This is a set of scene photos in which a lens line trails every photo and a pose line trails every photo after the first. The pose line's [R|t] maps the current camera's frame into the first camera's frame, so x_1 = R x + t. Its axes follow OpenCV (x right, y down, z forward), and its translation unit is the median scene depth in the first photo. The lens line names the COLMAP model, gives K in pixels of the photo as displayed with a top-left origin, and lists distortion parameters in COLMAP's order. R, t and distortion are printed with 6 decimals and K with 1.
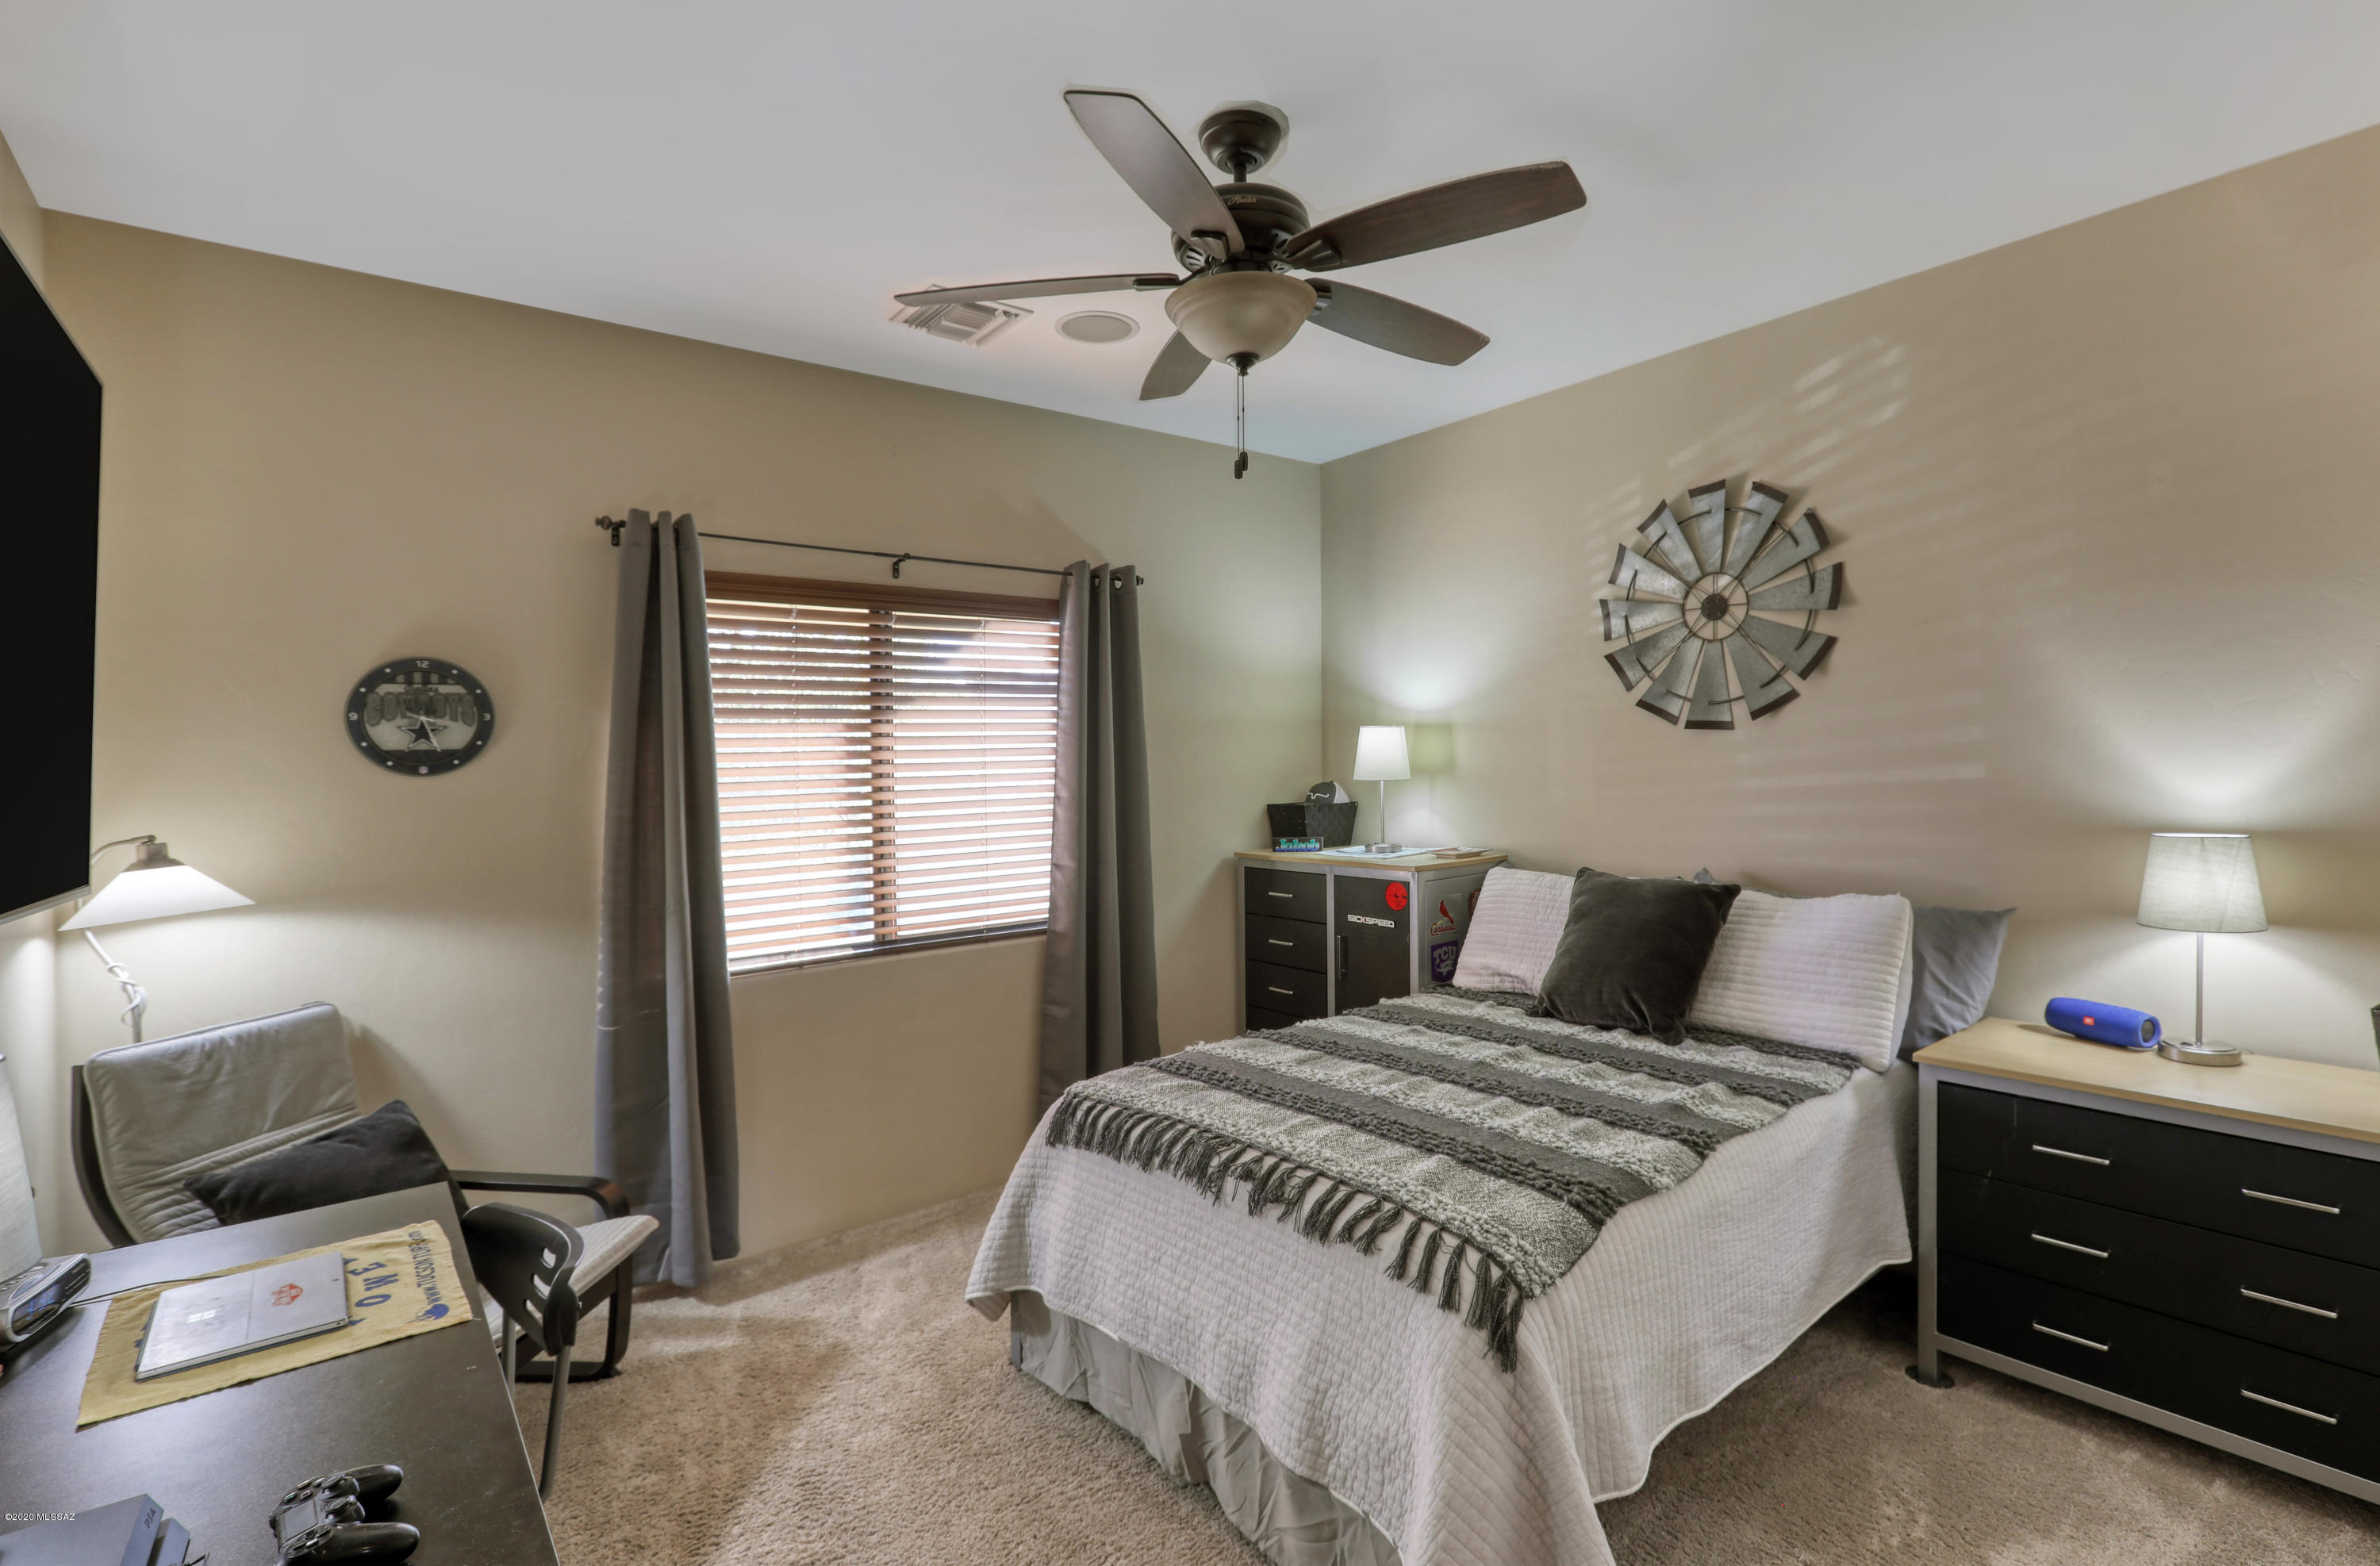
lens RADIAL K [[1067.2, 0, 1196.1], [0, 1067.2, 763.7], [0, 0, 1]] dist [-0.009237, 0.003133]
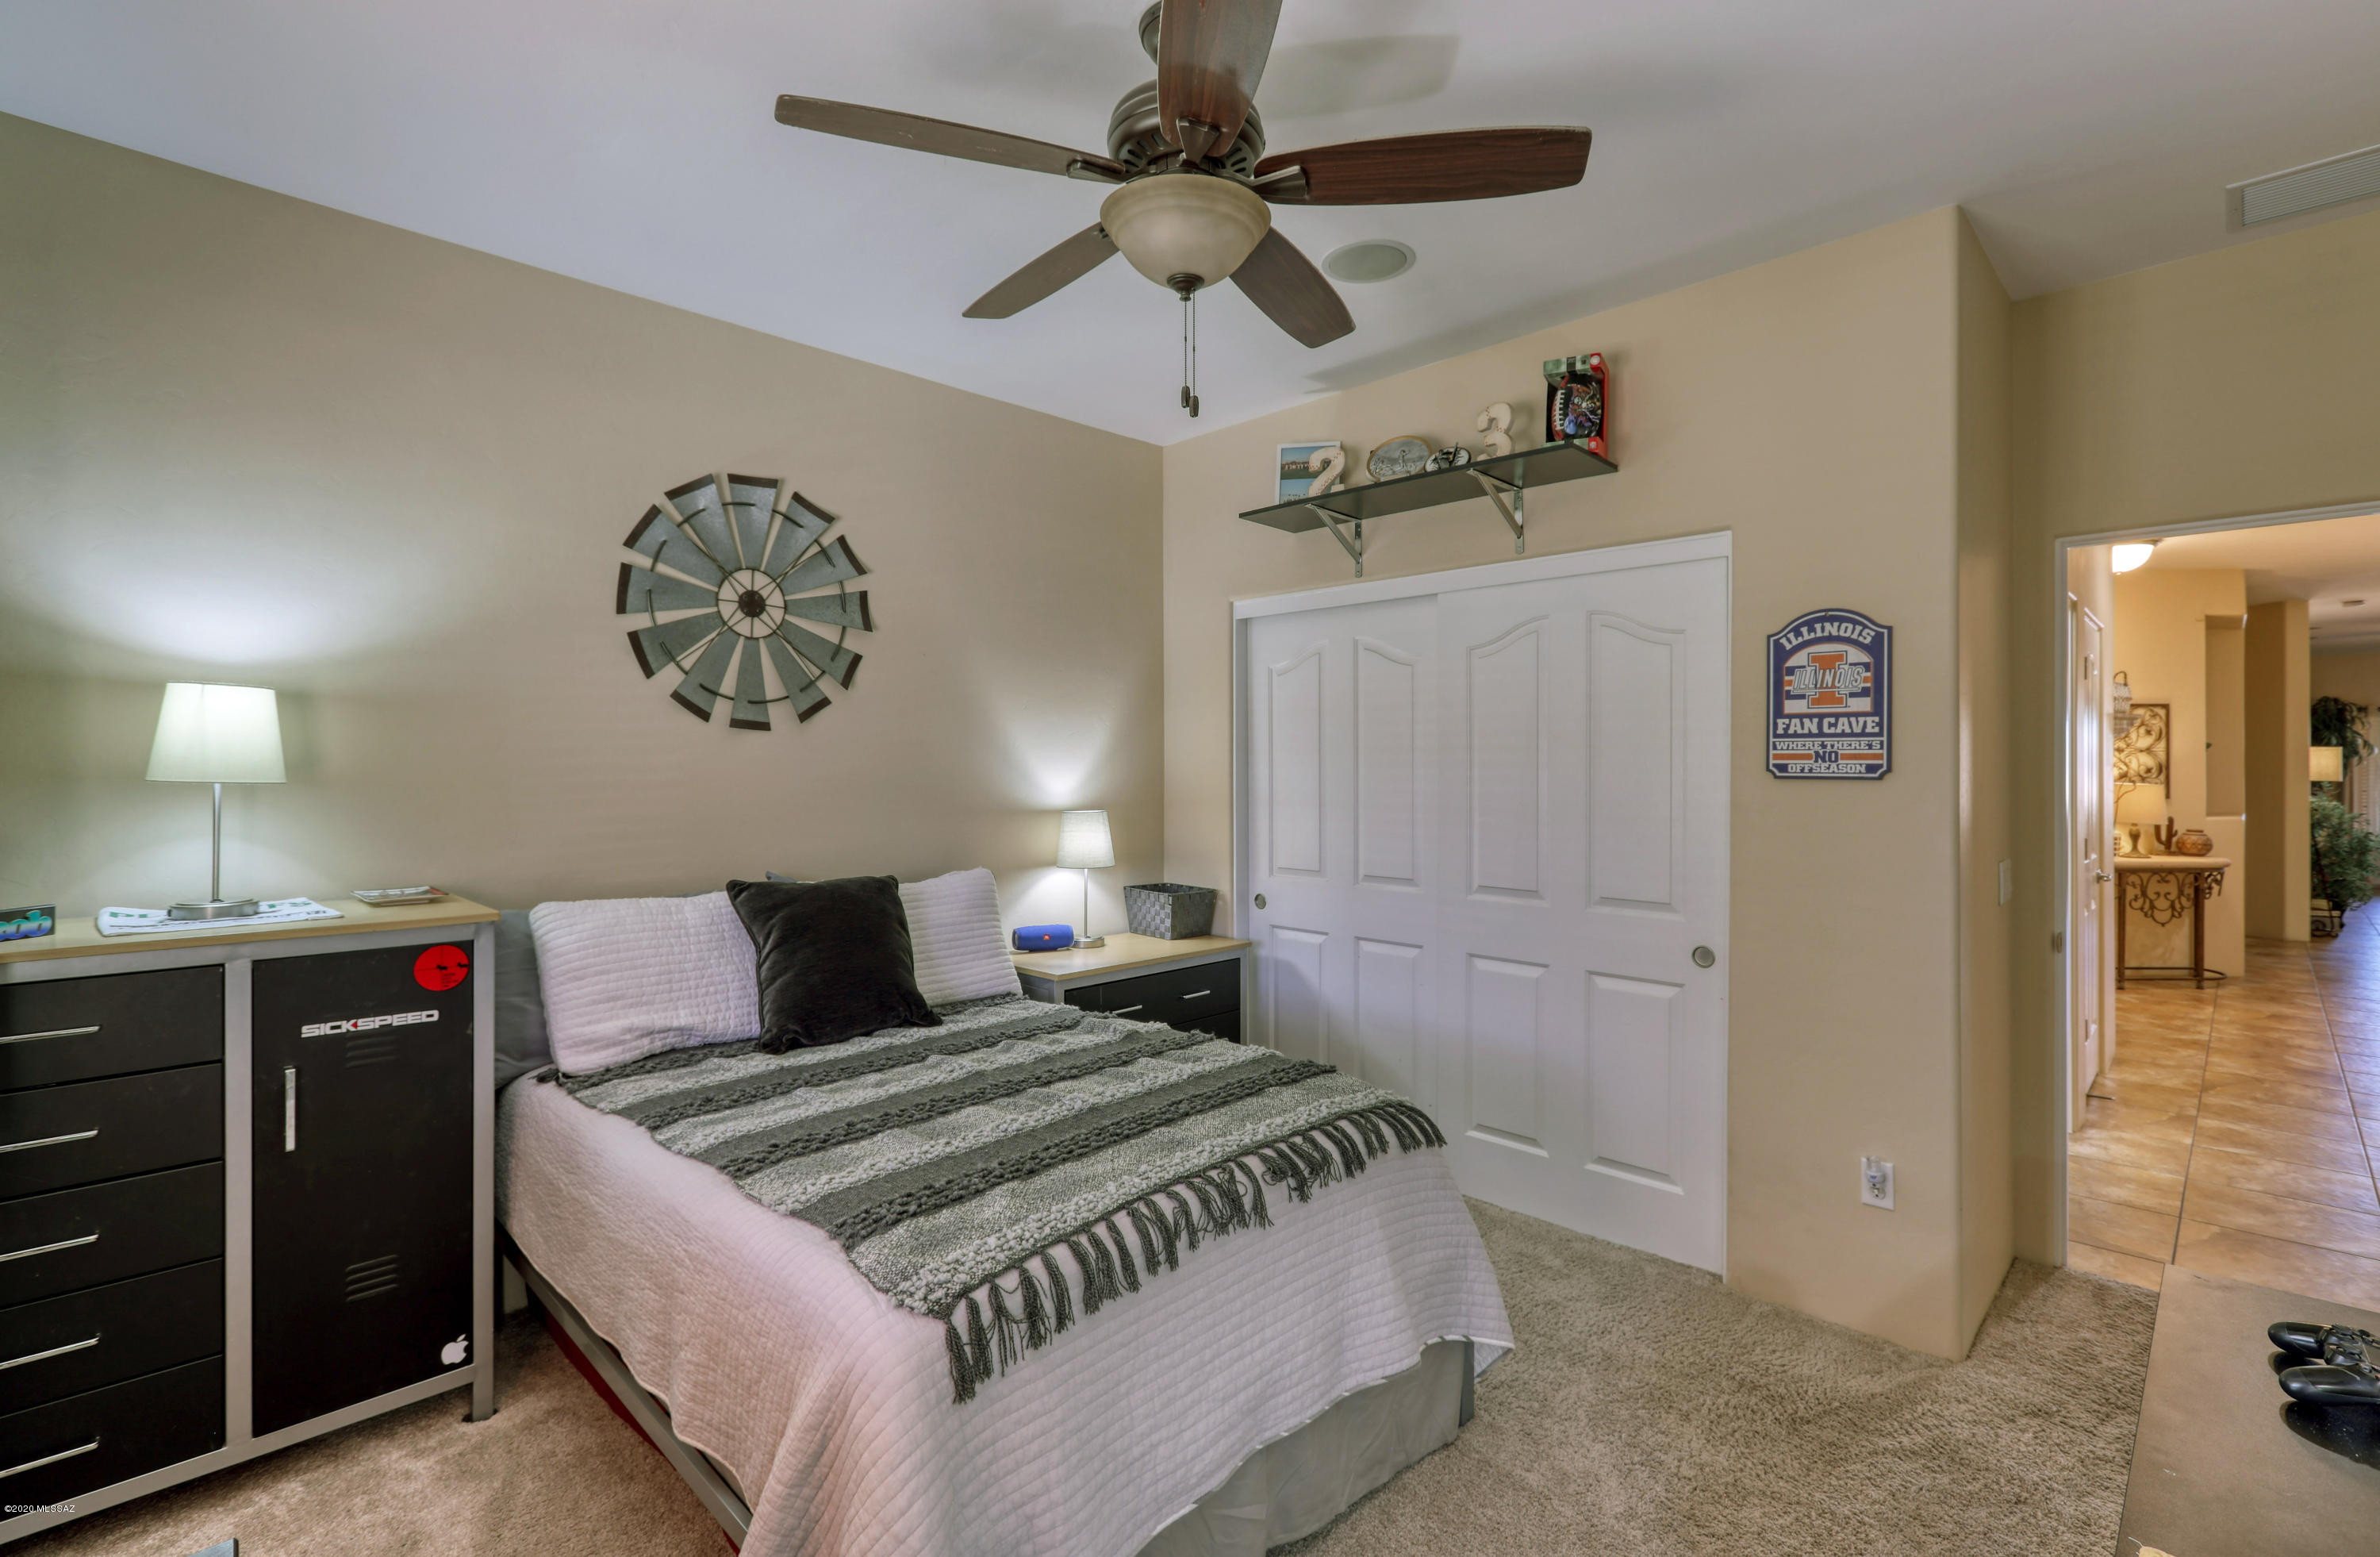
lens RADIAL K [[1094.8, 0, 1195.3], [0, 1094.8, 778.6], [0, 0, 1]] dist [-0.004401, 0.001406]
pose [[-0.096574, 0.011626, 0.995258, -0.560444], [0.005787, 0.999921, -0.011118, 0.026679], [-0.995309, 0.004686, -0.096634, 0.712688]]
